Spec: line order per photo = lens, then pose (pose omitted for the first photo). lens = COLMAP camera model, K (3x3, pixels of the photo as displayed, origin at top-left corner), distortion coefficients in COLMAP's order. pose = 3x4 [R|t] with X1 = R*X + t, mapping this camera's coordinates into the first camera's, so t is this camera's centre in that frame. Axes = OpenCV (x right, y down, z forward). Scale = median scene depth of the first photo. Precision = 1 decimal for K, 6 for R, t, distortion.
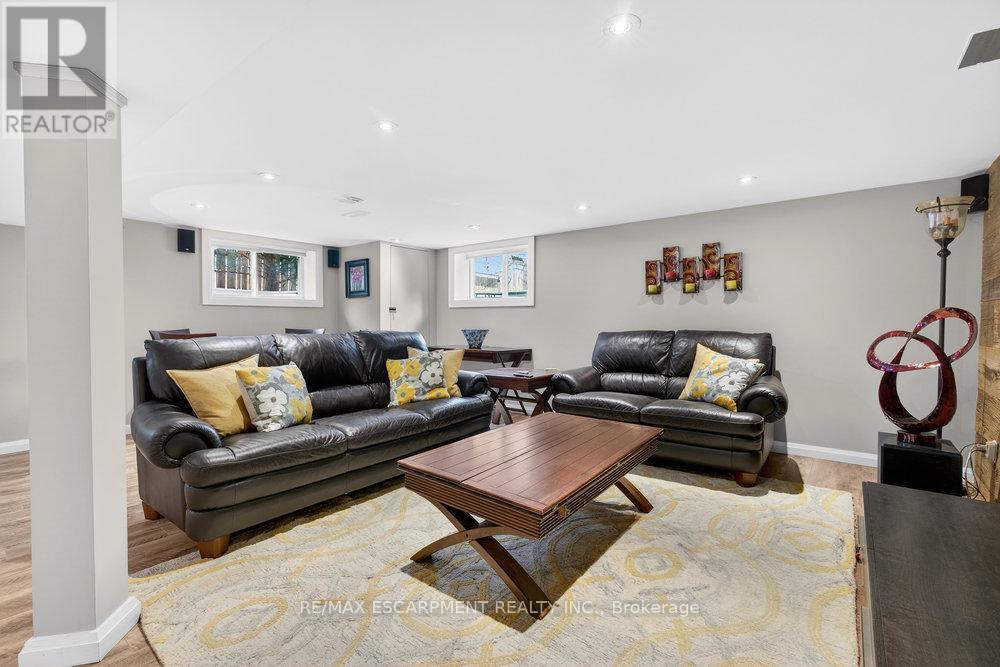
lens RADIAL K [[447.0, 0, 501.6], [0, 447.0, 329.2], [0, 0, 1]] dist [0.000879, -0.000009]
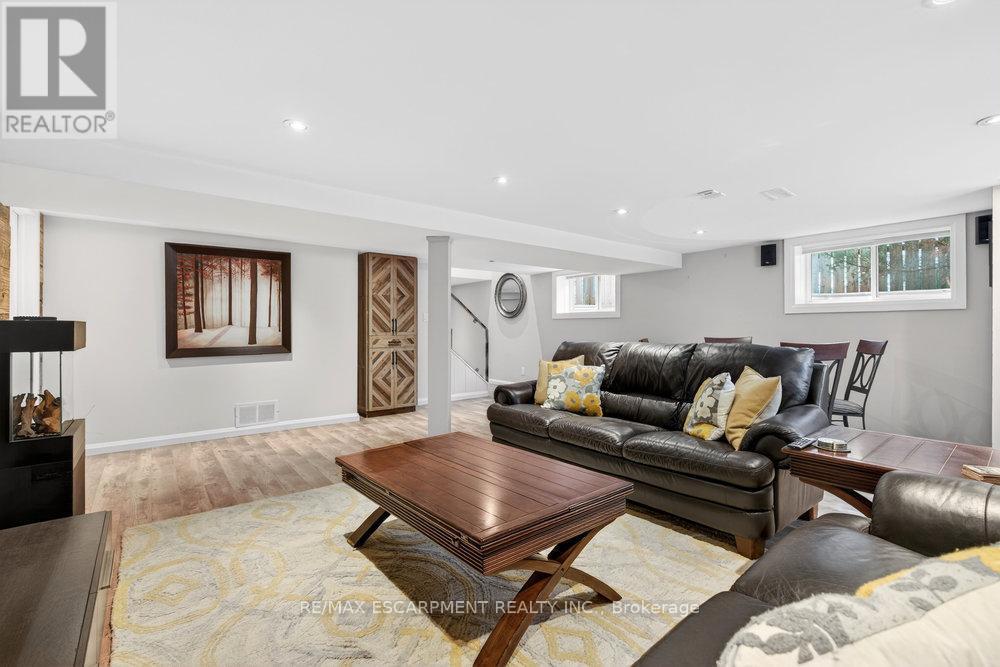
lens RADIAL K [[447.0, 0, 501.6], [0, 447.0, 329.2], [0, 0, 1]] dist [0.000879, -0.000009]
pose [[-0.236652, -0.002947, -0.971590, 0.507462], [-0.016280, 0.999867, 0.000933, -0.012145], [0.971458, 0.016038, -0.236668, 0.674749]]
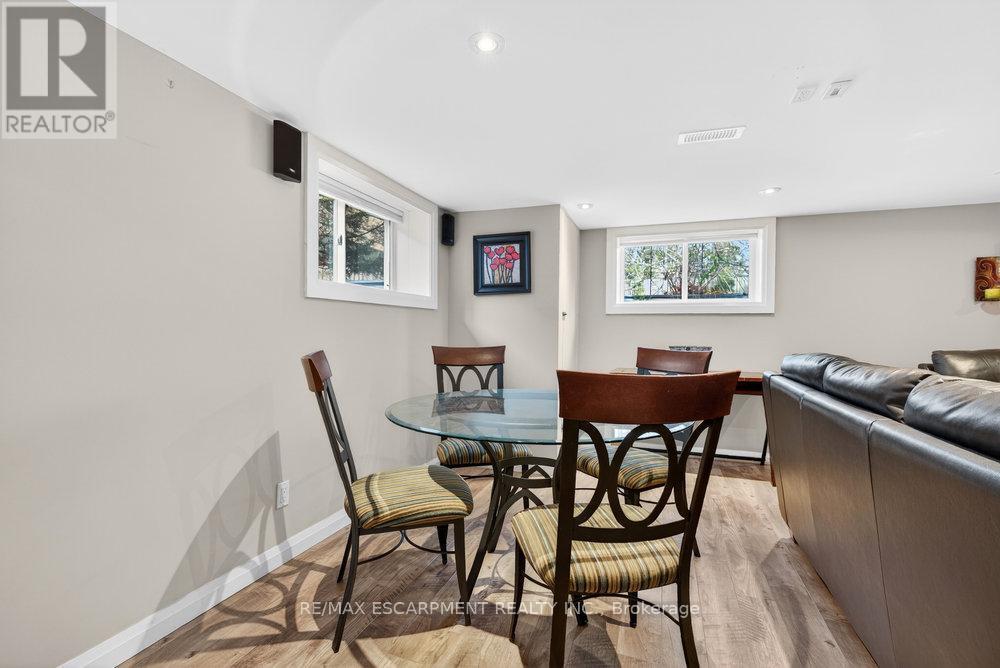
lens RADIAL K [[447.0, 0, 501.6], [0, 447.0, 329.7], [0, 0, 1]] dist [0.000879, -0.000009]
pose [[0.942747, 0.004380, 0.333479, -0.691995], [0.001688, 0.999838, -0.017904, -0.015486], [-0.333503, 0.017442, 0.942588, 0.551079]]
